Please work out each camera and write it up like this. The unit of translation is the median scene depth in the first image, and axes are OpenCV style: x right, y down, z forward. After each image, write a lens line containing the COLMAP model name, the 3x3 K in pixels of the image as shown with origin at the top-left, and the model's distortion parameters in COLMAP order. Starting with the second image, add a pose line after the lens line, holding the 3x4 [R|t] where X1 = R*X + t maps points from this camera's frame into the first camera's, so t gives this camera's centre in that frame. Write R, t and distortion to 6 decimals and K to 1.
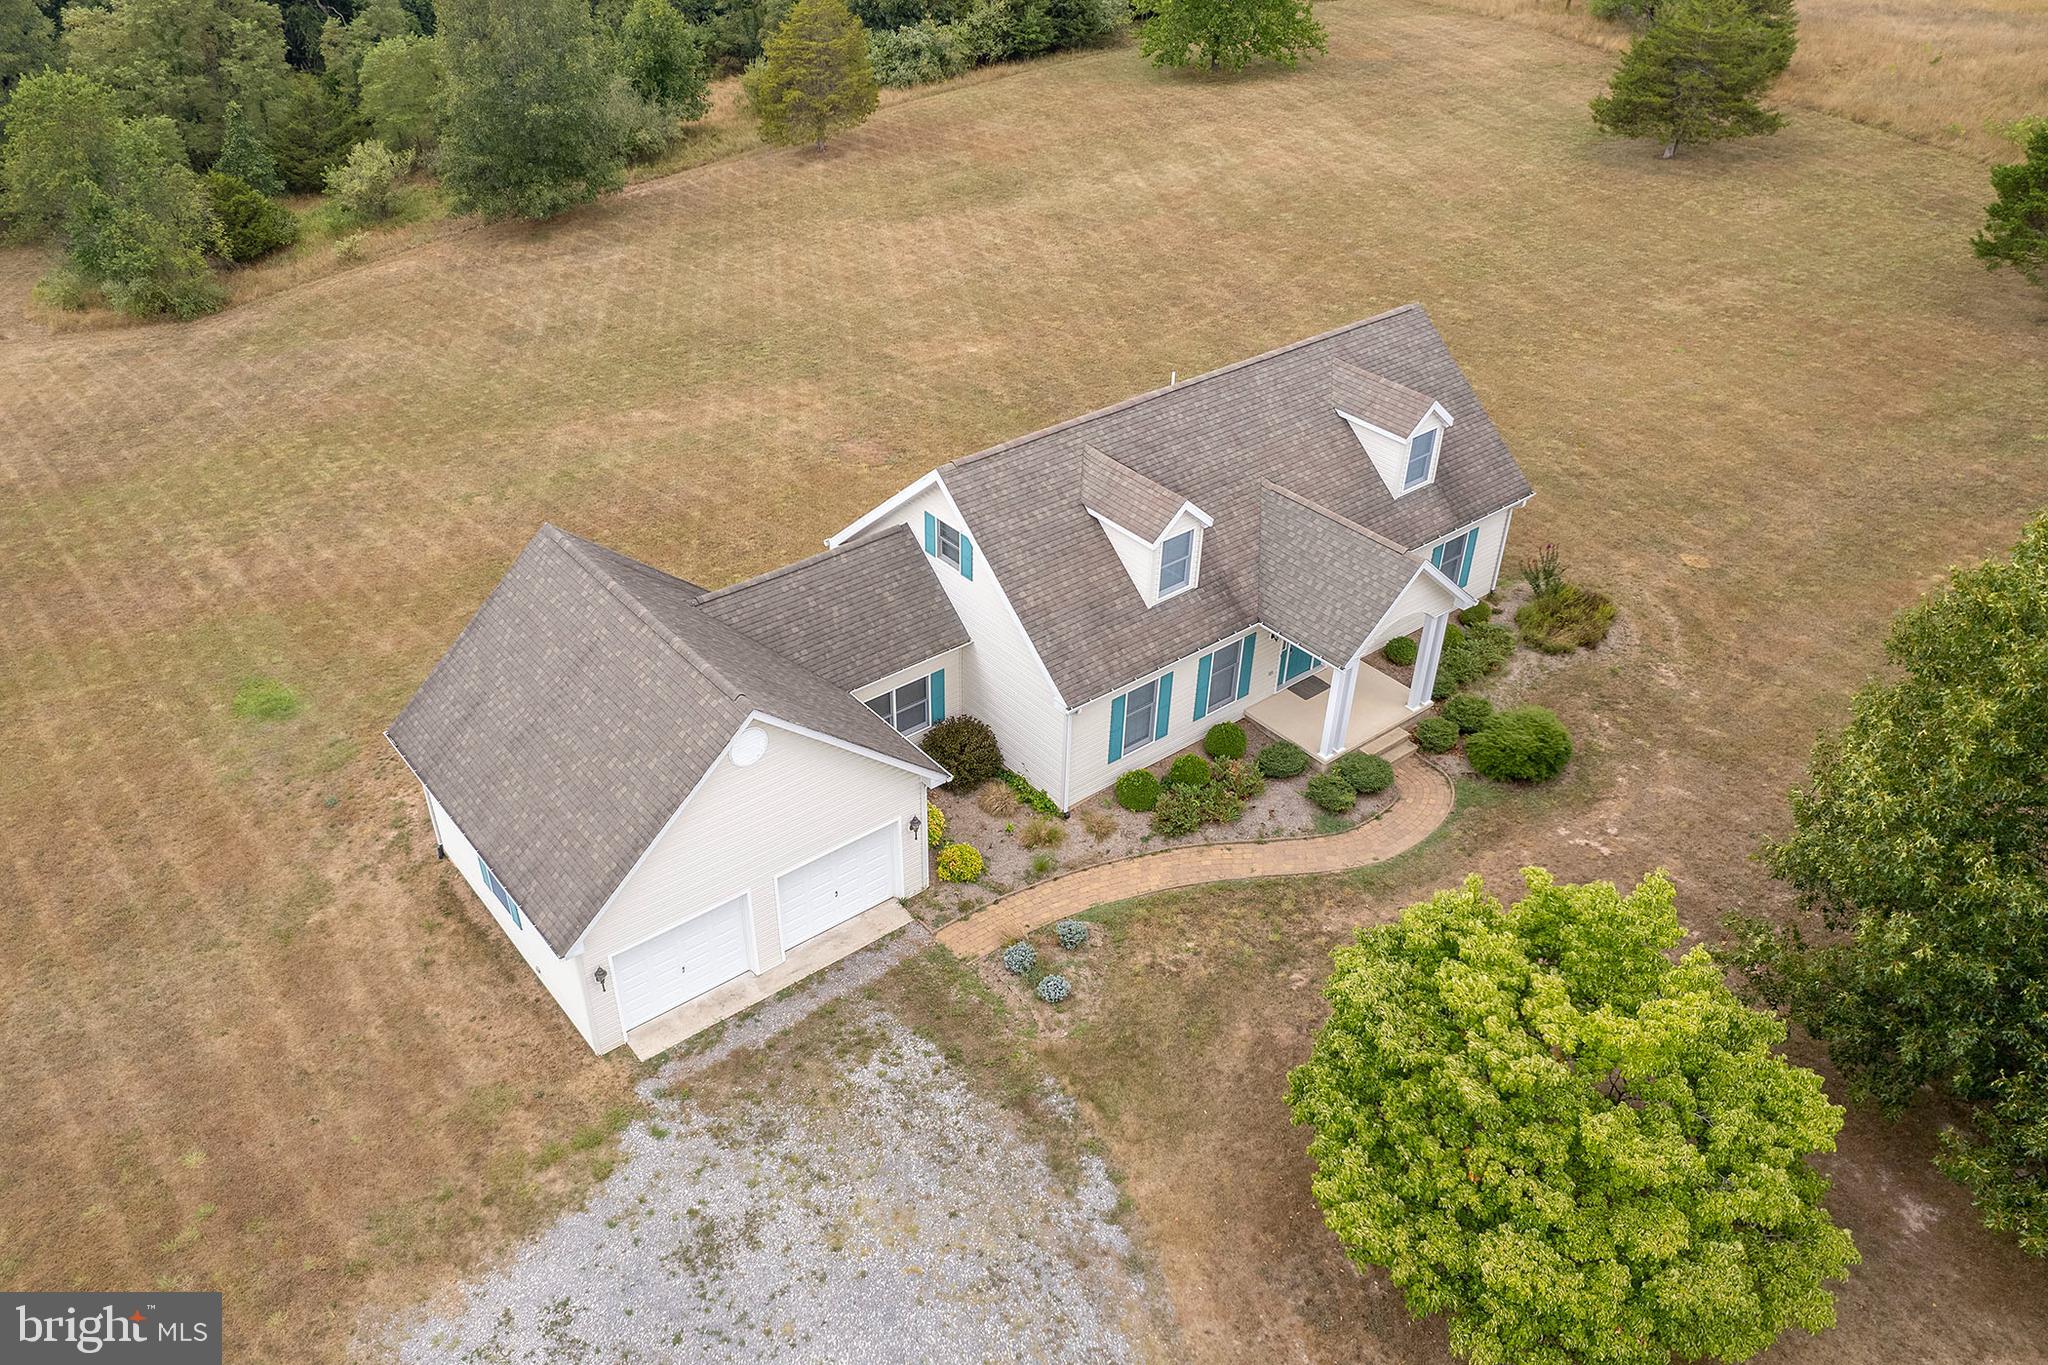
lens RADIAL K [[1539.2, 0, 943.0], [0, 1539.2, 738.0], [0, 0, 1]] dist [-0.061779, 0.036640]
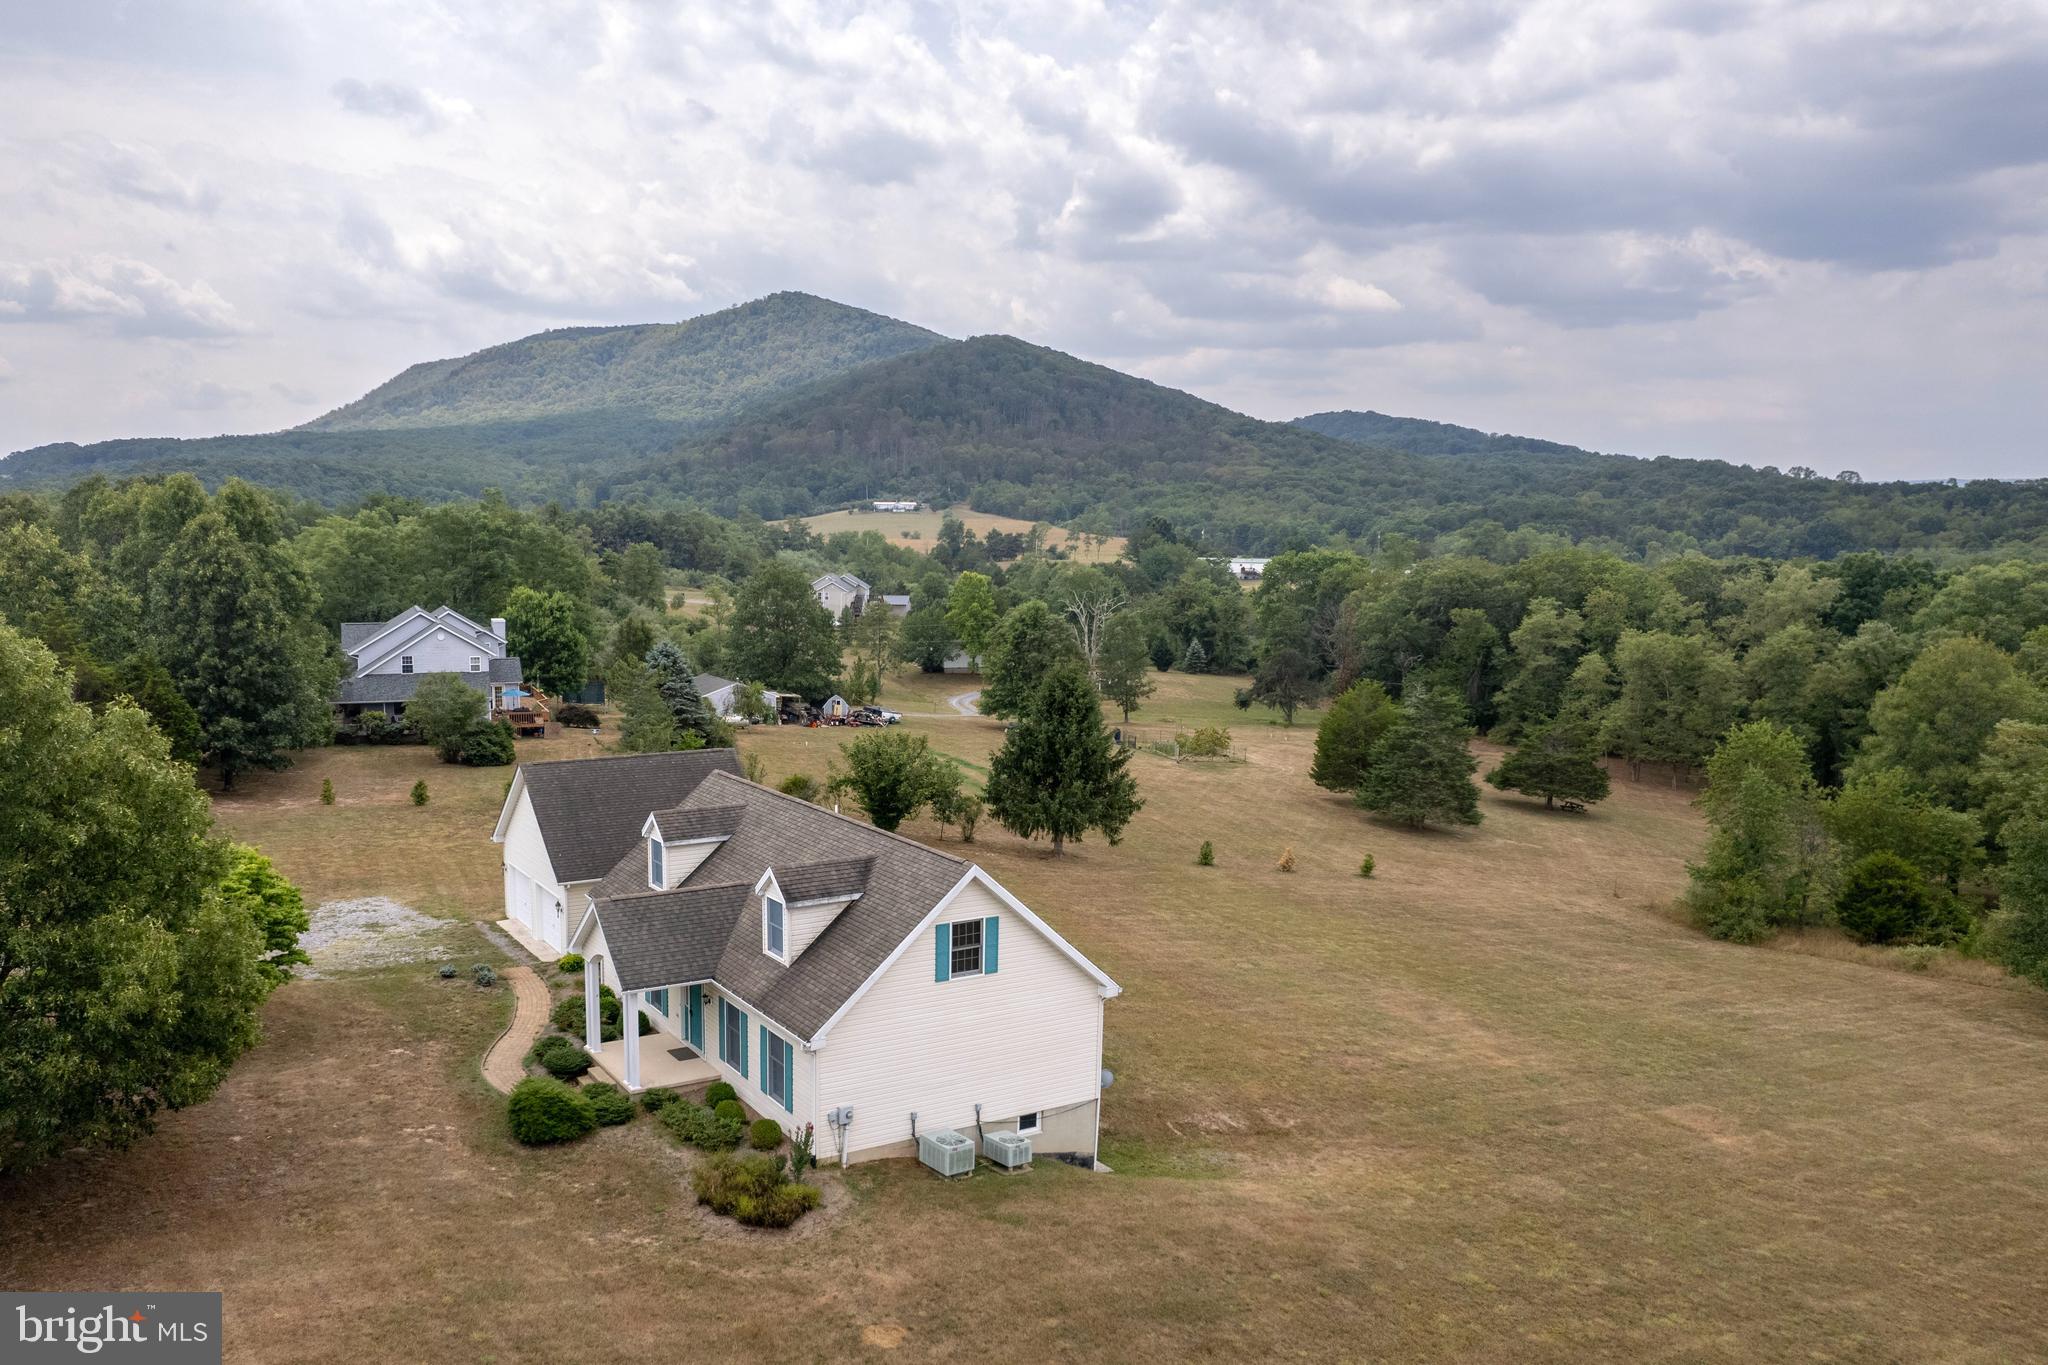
lens RADIAL K [[1539.4, 0, 866.6], [0, 1539.4, 738.6], [0, 0, 1]] dist [-0.068584, 0.060115]
pose [[-0.144175, 0.148010, -0.978420, 1.393309], [-0.593054, 0.778583, 0.205169, -0.568484], [0.792149, 0.609837, -0.024474, 1.060688]]
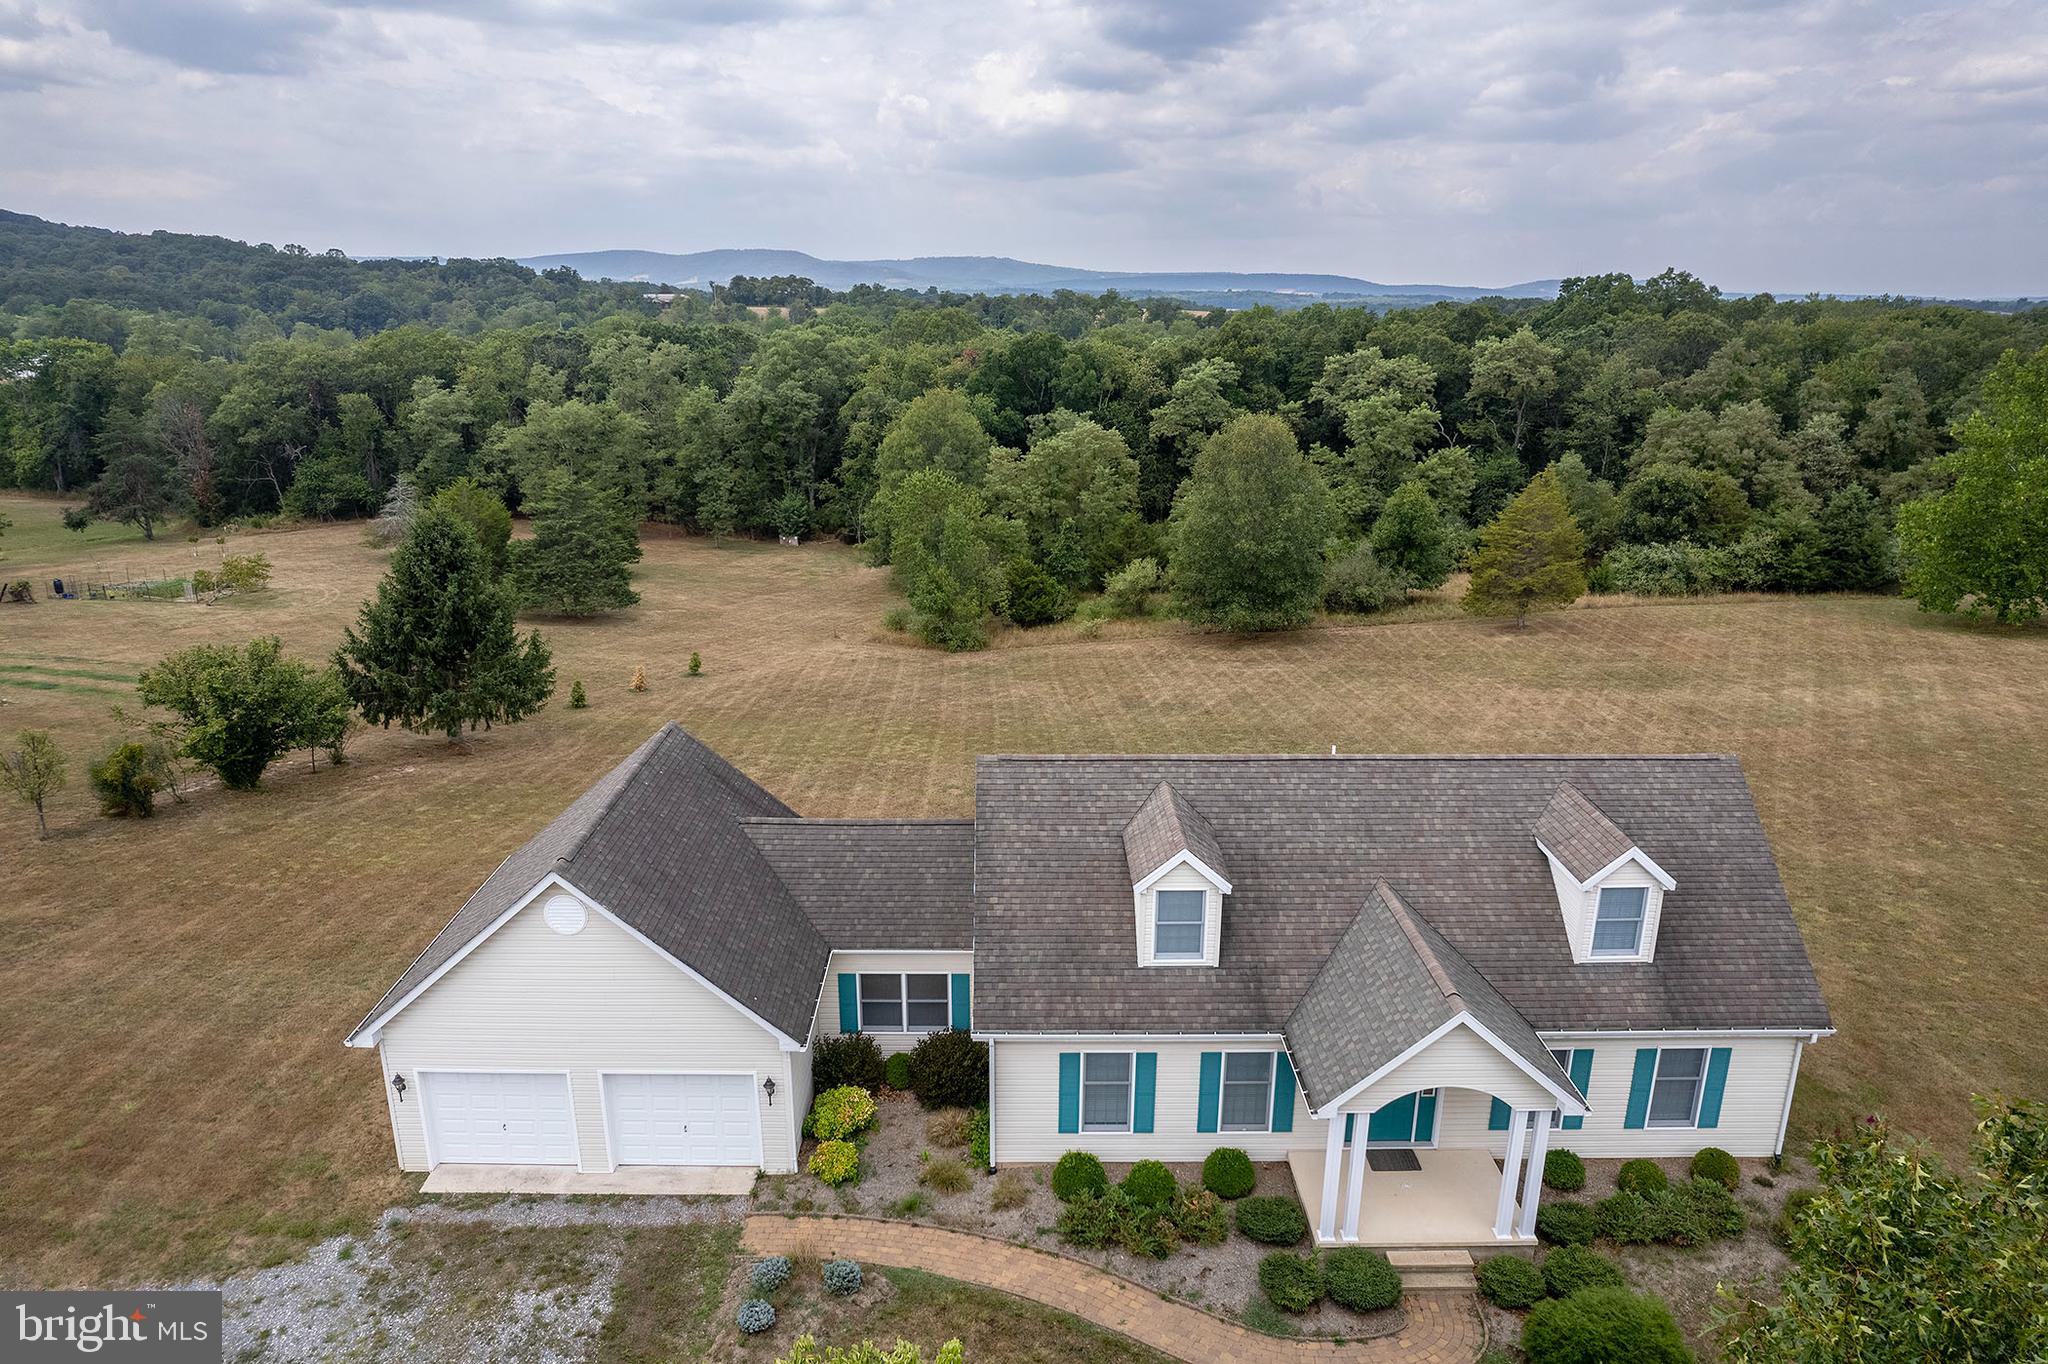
lens RADIAL K [[1312.5, 0, 1011.6], [0, 1312.5, 685.0], [0, 0, 1]] dist [-0.077239, 0.071169]
pose [[0.800633, 0.181611, -0.570968, 0.444024], [-0.363433, 0.904828, -0.221816, -0.037265], [0.476344, 0.385102, 0.790438, 0.315670]]
